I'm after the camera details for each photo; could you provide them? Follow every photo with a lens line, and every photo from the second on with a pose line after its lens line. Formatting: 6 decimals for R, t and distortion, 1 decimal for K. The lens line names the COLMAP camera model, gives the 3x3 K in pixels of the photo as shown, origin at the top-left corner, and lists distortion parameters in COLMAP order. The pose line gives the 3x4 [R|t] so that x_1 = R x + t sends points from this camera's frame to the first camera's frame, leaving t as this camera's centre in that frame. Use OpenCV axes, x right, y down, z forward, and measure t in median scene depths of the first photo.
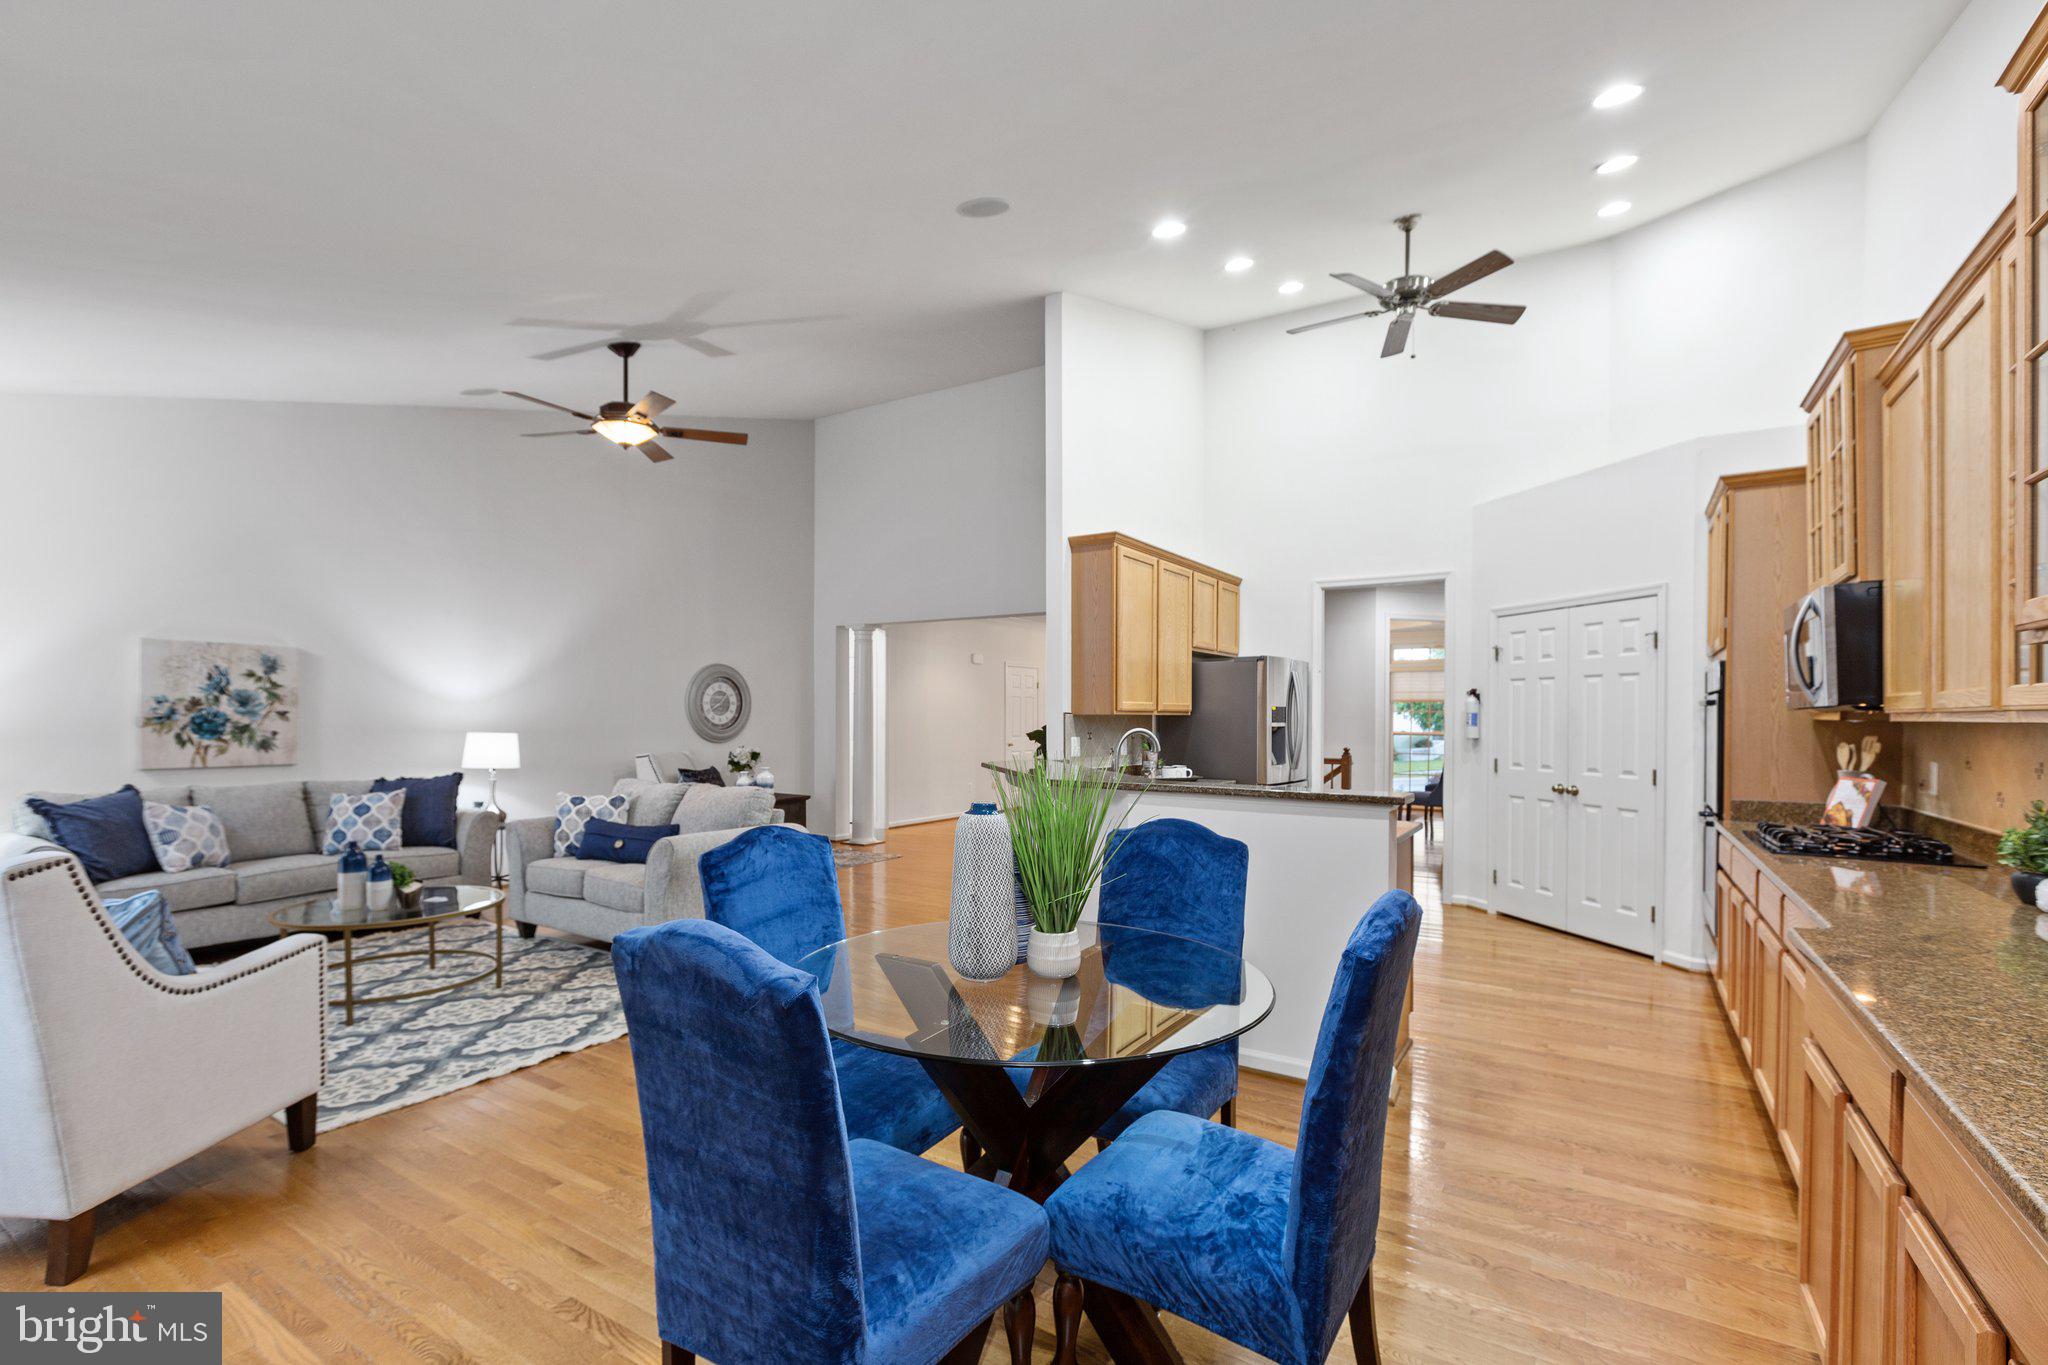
lens RADIAL K [[919.9, 0, 1018.7], [0, 919.9, 723.5], [0, 0, 1]] dist [0.000839, 0.000100]
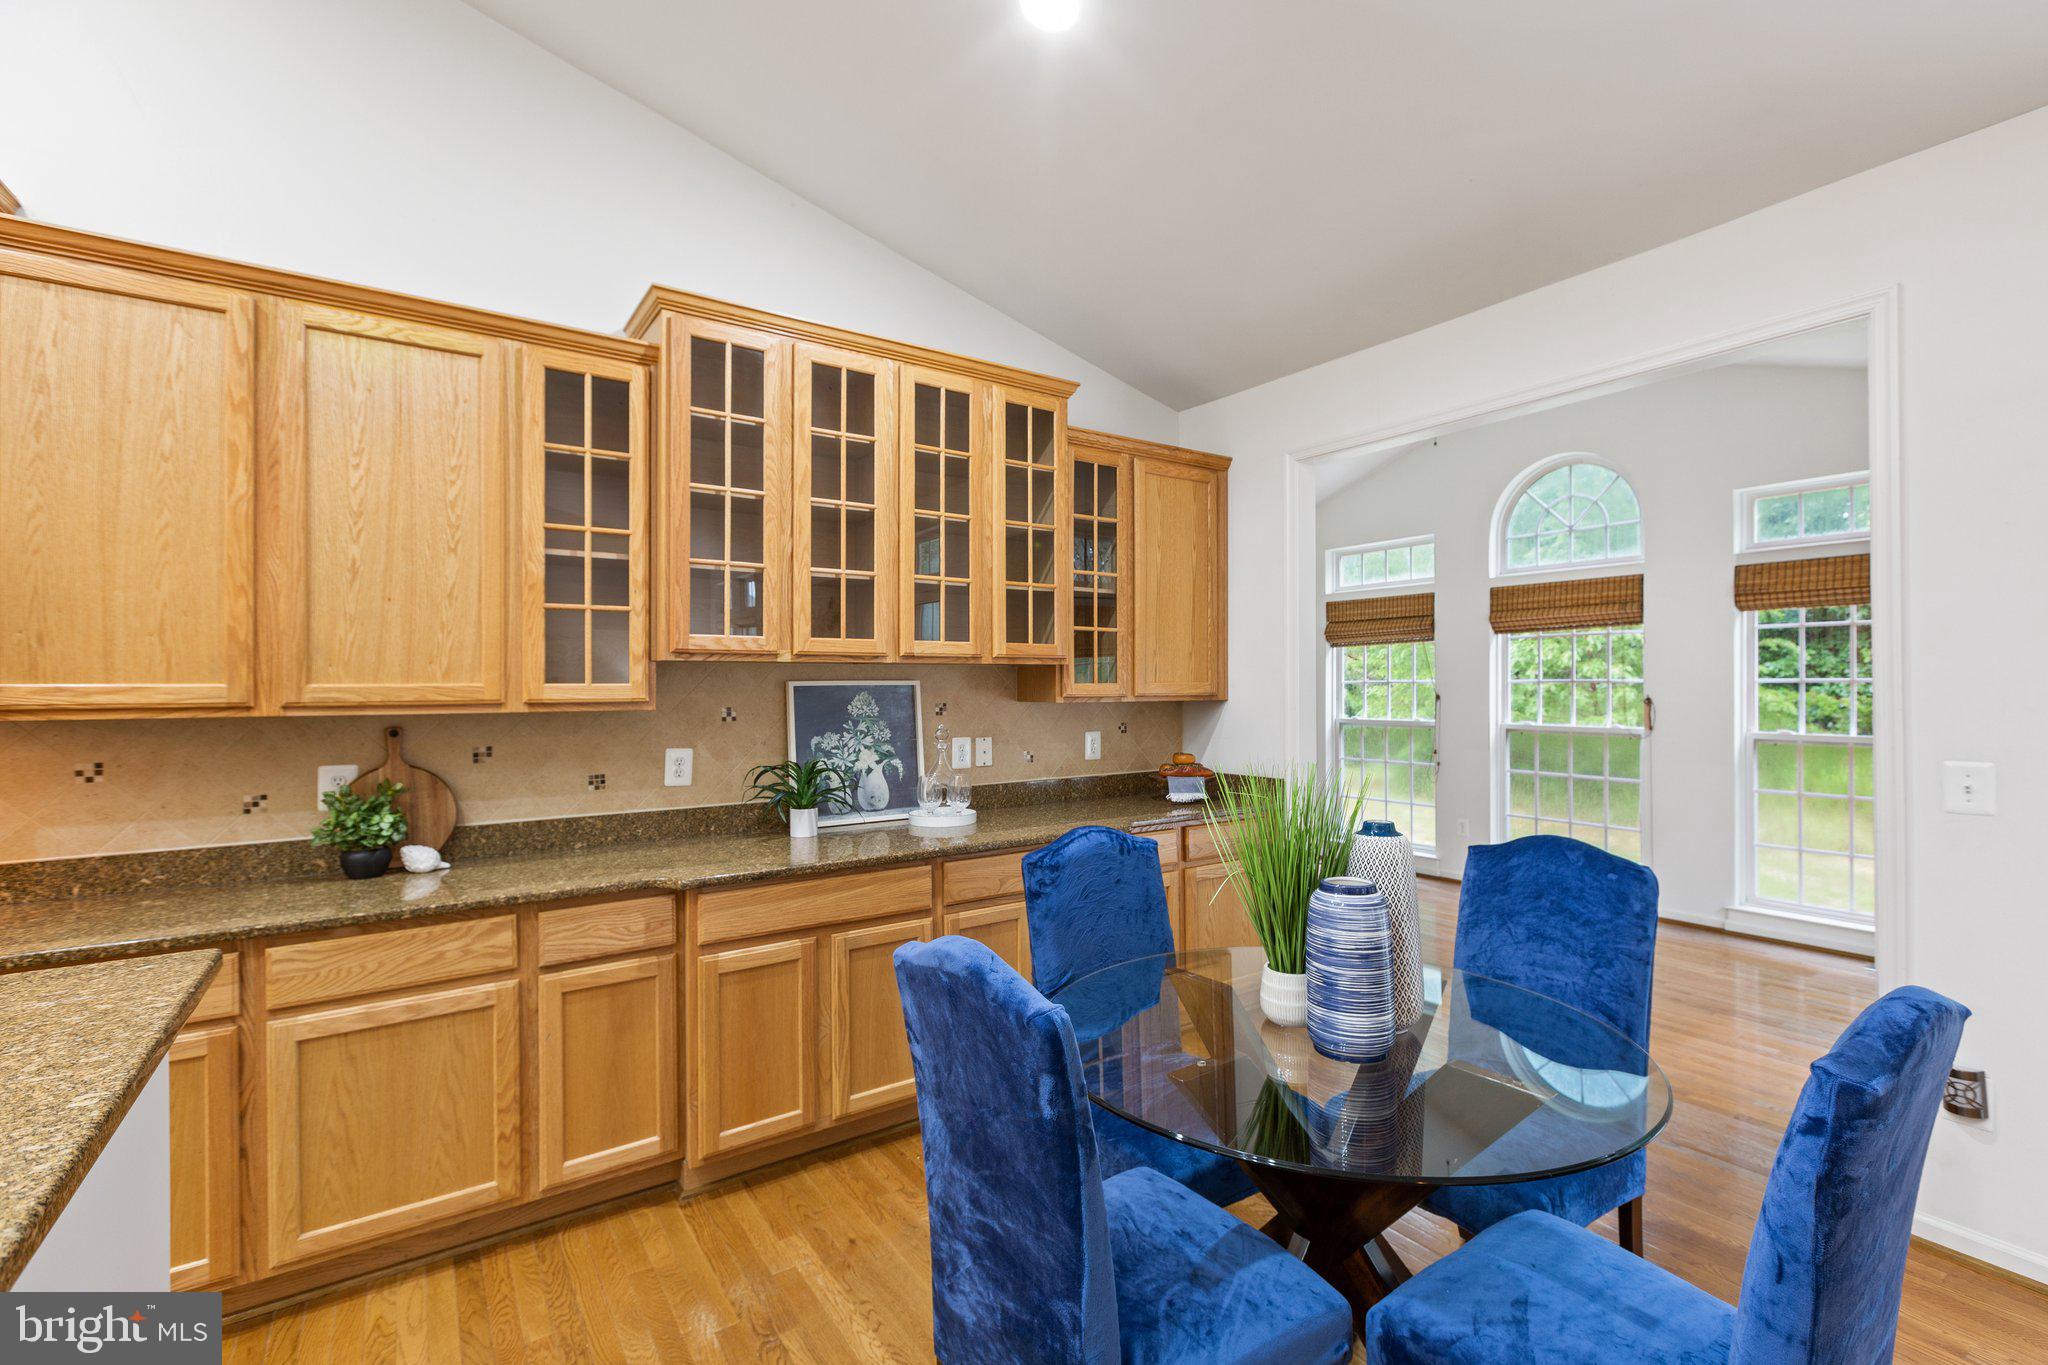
lens RADIAL K [[900.7, 0, 1018.5], [0, 900.7, 680.9], [0, 0, 1]] dist [0.003242, 0.000318]
pose [[-0.917316, -0.000464, 0.398159, -0.020831], [0.002250, 0.999977, 0.006350, -0.018738], [-0.398153, 0.006721, -0.917295, 0.680192]]
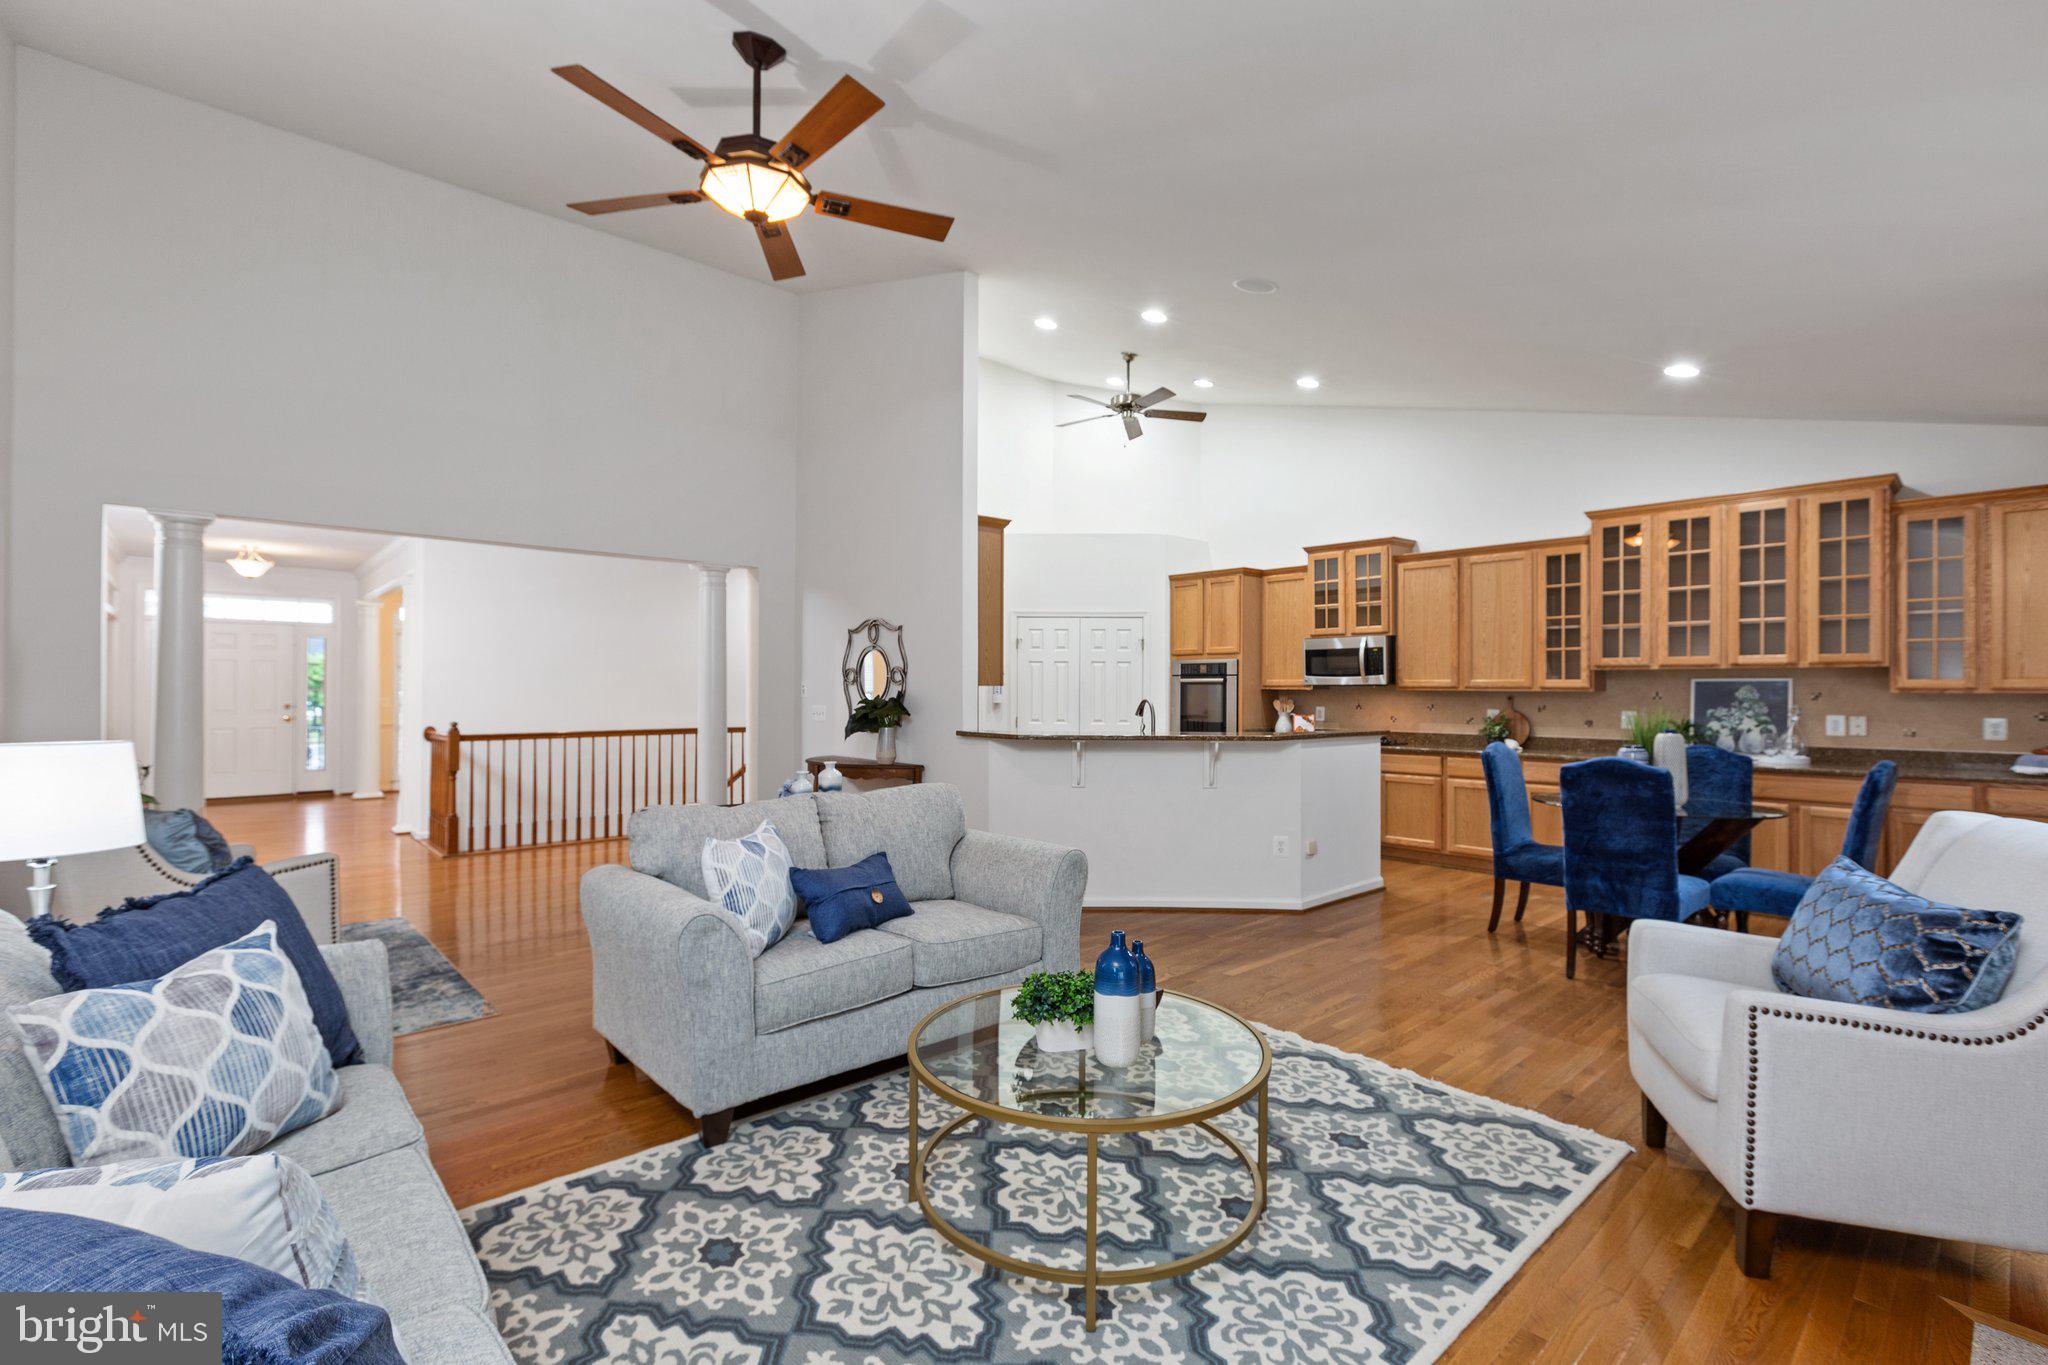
lens RADIAL K [[909.0, 0, 1029.4], [0, 909.0, 681.2], [0, 0, 1]] dist [-0.002333, -0.000528]
pose [[0.265830, 0.004463, 0.964010, -0.936459], [0.004715, 0.999971, -0.005930, -0.009429], [-0.964008, 0.006122, 0.265801, 0.689356]]
